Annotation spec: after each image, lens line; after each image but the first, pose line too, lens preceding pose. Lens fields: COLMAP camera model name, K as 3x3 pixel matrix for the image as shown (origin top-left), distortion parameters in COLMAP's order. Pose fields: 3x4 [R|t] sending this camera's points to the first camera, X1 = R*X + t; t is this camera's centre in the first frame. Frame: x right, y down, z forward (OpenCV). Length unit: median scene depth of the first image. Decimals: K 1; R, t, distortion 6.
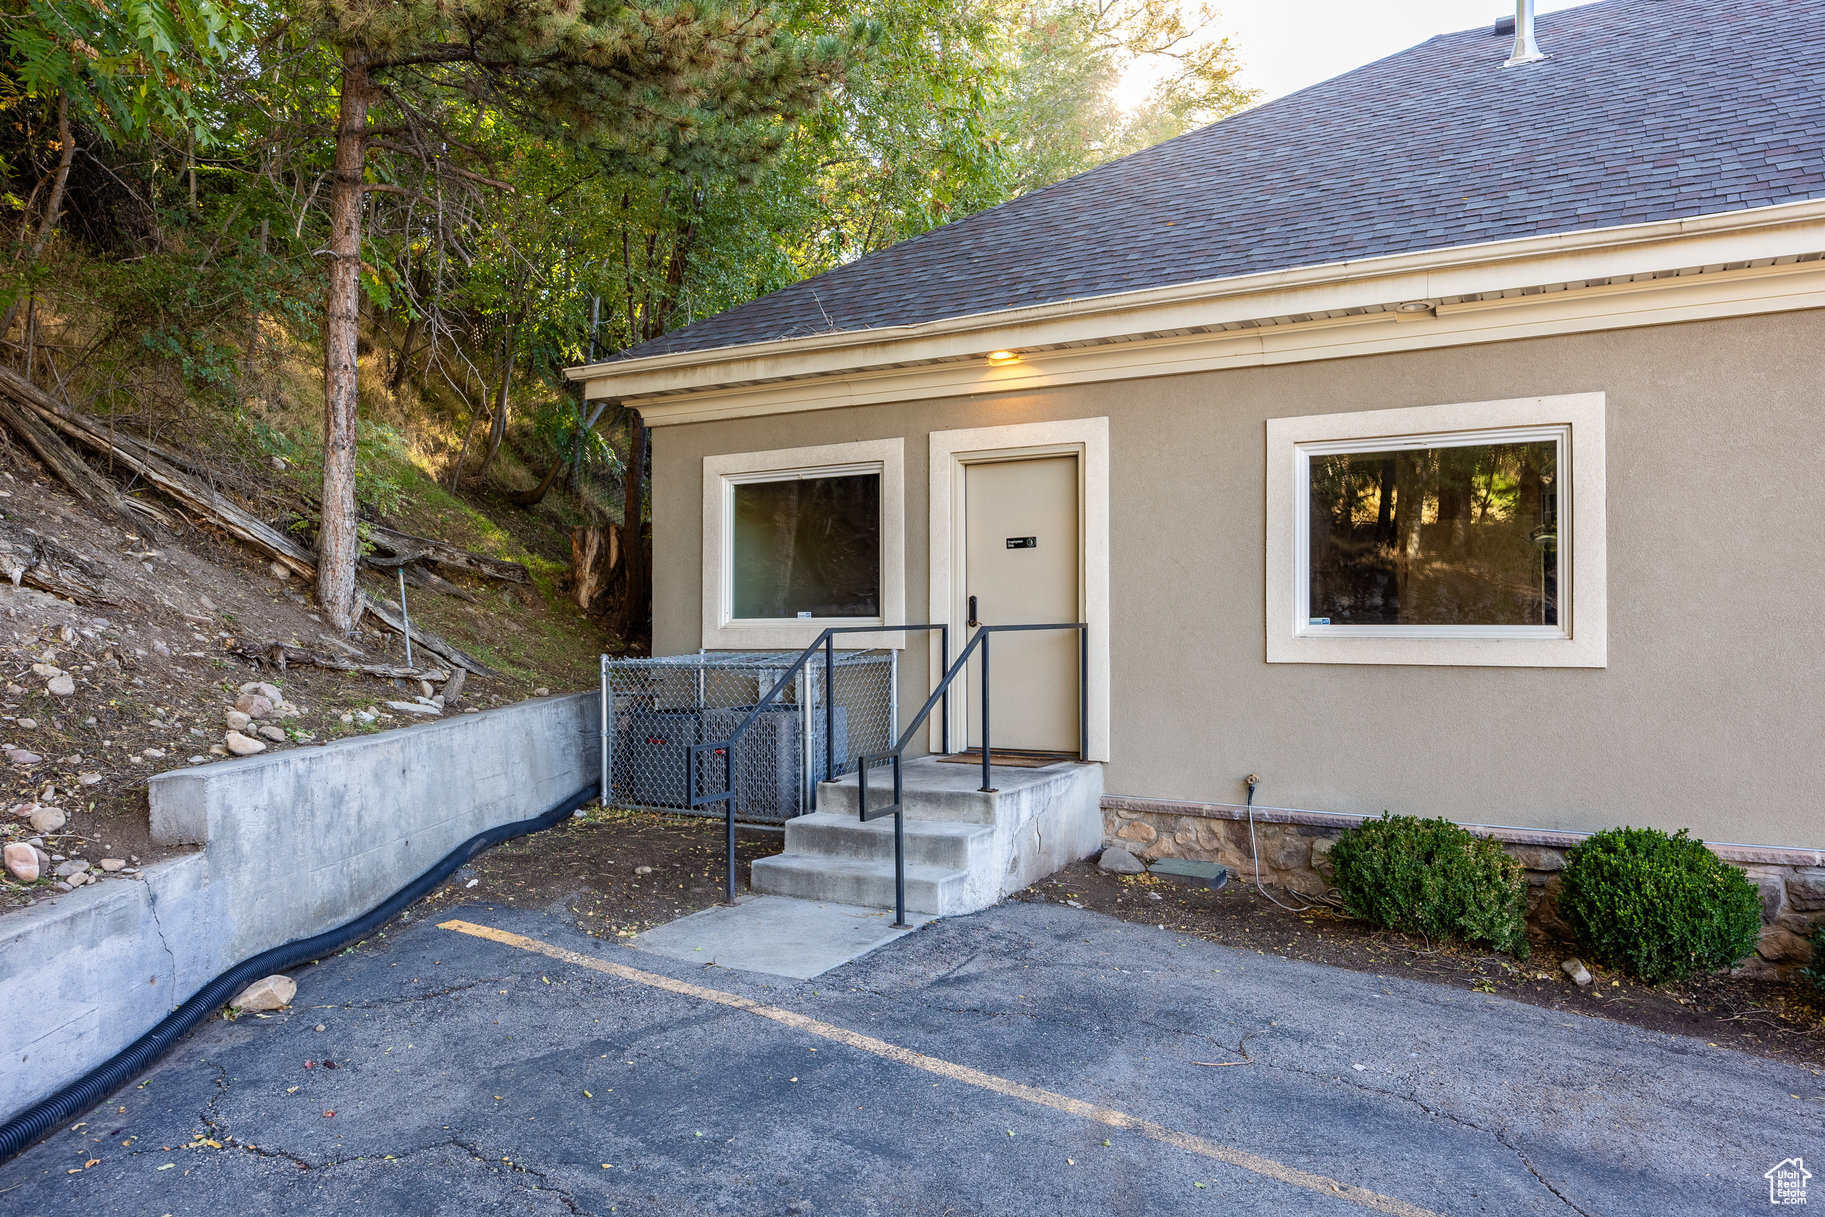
lens RADIAL K [[1272.2, 0, 860.5], [0, 1272.2, 600.8], [0, 0, 1]] dist [0.005684, -0.009625]
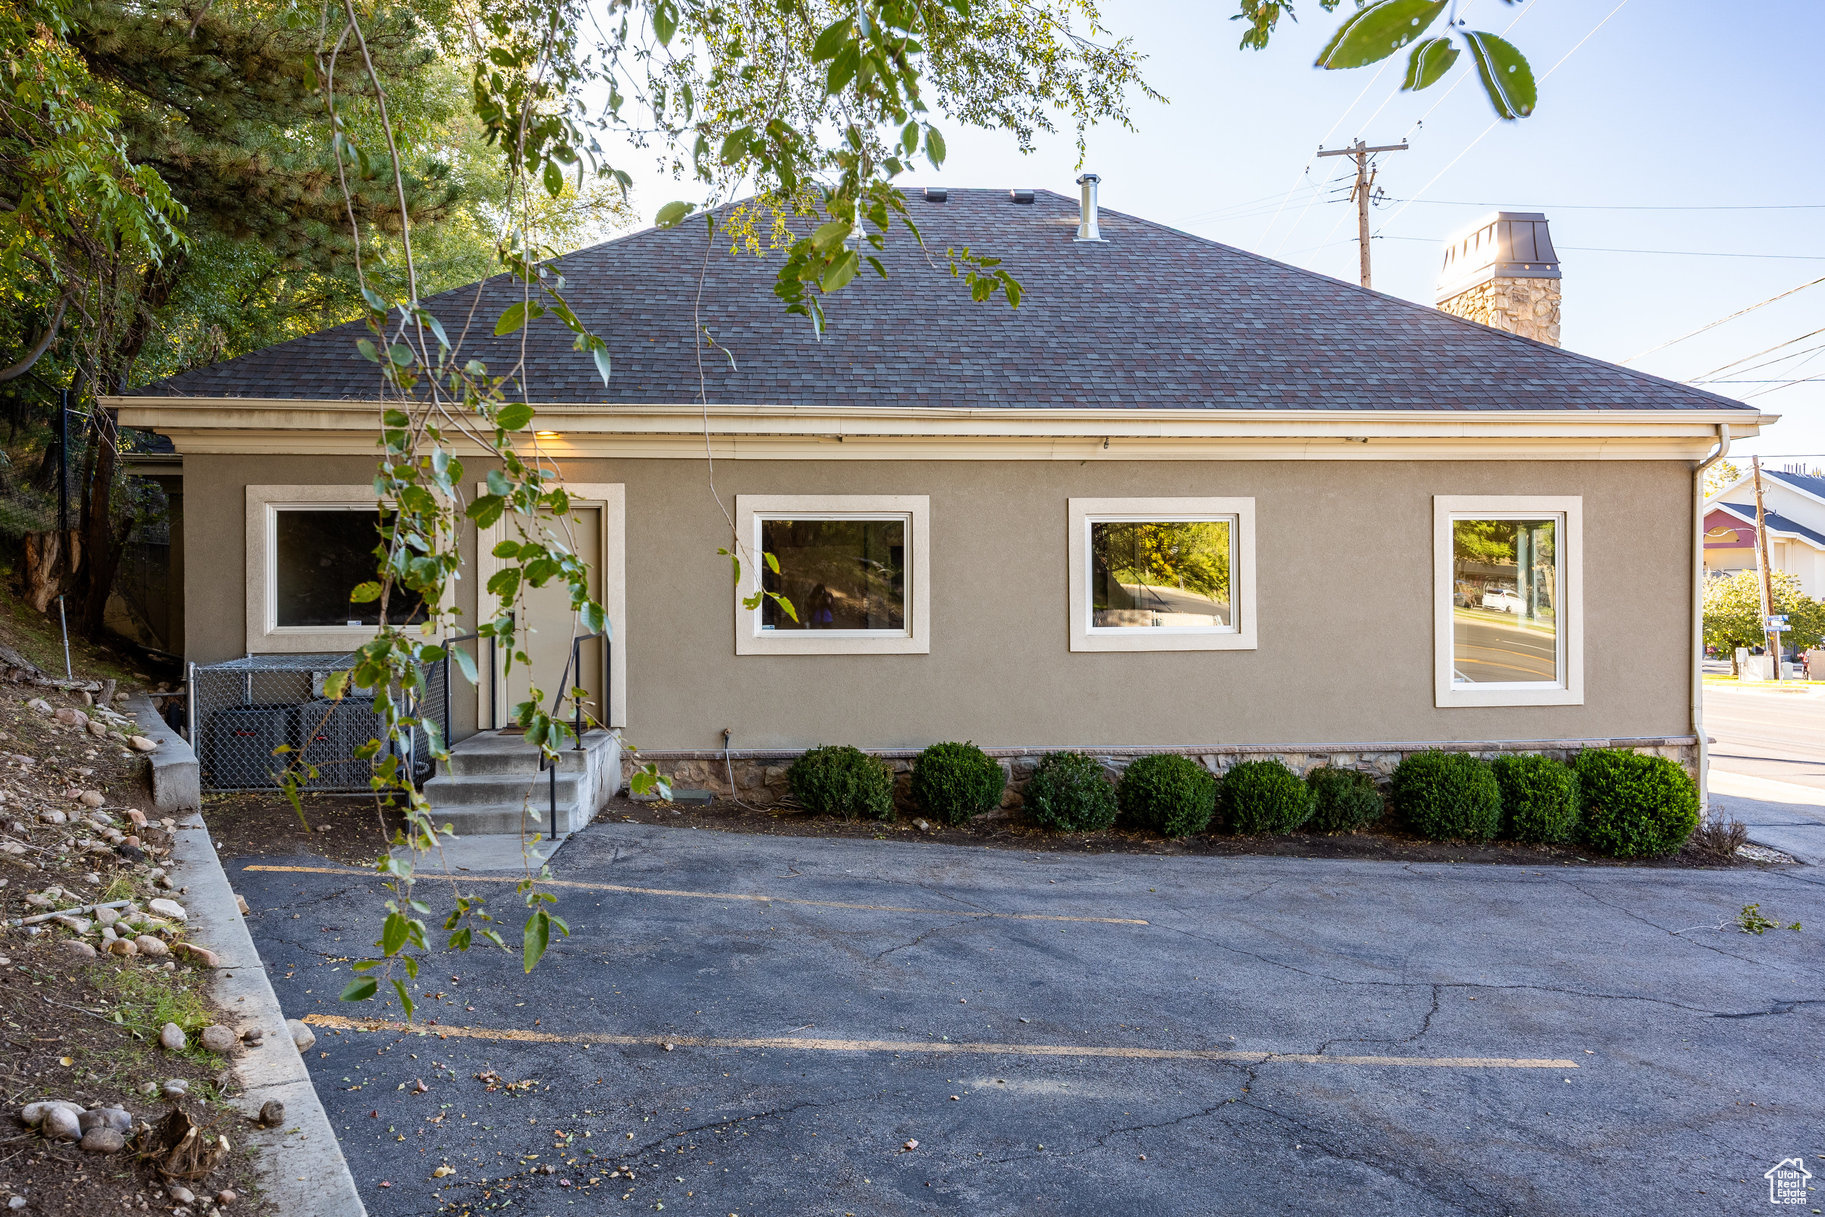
lens RADIAL K [[1276.5, 0, 911.5], [0, 1276.5, 615.1], [0, 0, 1]] dist [-0.011925, 0.004961]
pose [[0.828291, -0.011894, 0.560172, -0.402492], [-0.006159, 0.999521, 0.030330, -0.052002], [-0.560264, -0.028573, 0.827821, -0.423178]]
